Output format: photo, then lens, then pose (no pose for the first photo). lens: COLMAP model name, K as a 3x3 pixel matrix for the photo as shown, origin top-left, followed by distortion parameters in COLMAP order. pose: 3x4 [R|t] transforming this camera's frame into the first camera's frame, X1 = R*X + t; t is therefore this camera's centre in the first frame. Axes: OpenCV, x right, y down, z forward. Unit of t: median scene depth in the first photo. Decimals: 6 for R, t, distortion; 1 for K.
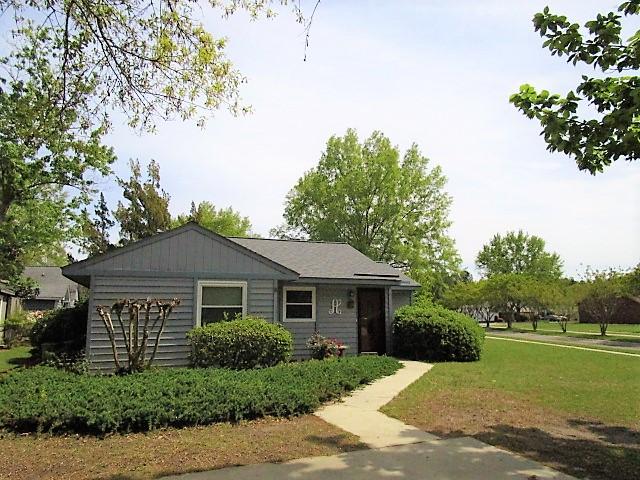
lens RADIAL K [[456.7, 0, 320.0], [0, 456.7, 240.0], [0, 0, 1]] dist [-0.013697, -0.000668]
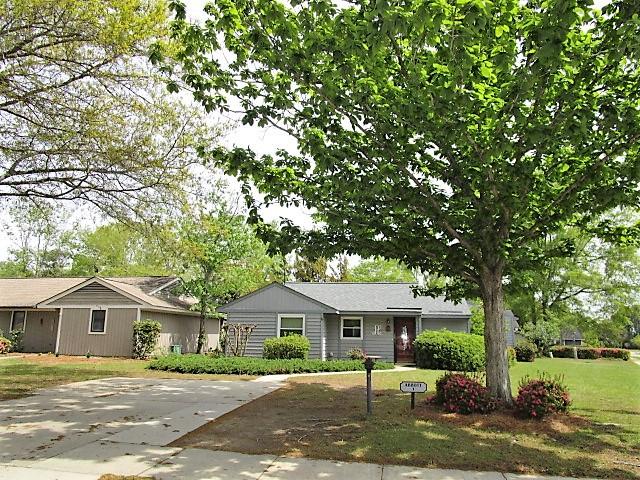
lens RADIAL K [[456.7, 0, 320.0], [0, 456.7, 240.0], [0, 0, 1]] dist [-0.013697, -0.000668]
pose [[0.861523, -0.087147, -0.500184, 0.661782], [0.060849, 0.995781, -0.068688, -0.056715], [0.504060, 0.028740, 0.863191, -0.395732]]
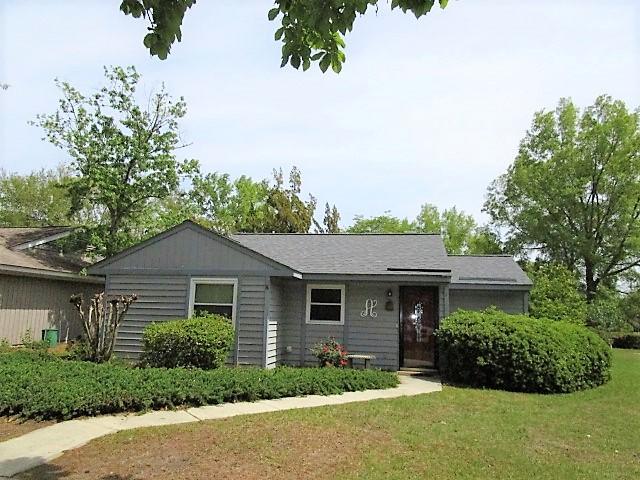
lens RADIAL K [[456.7, 0, 320.0], [0, 456.7, 240.0], [0, 0, 1]] dist [-0.013697, -0.000668]
pose [[0.851997, -0.055556, -0.520591, 0.411932], [0.051343, 0.998427, -0.022520, 0.035974], [0.521023, -0.007542, 0.853509, 0.244914]]
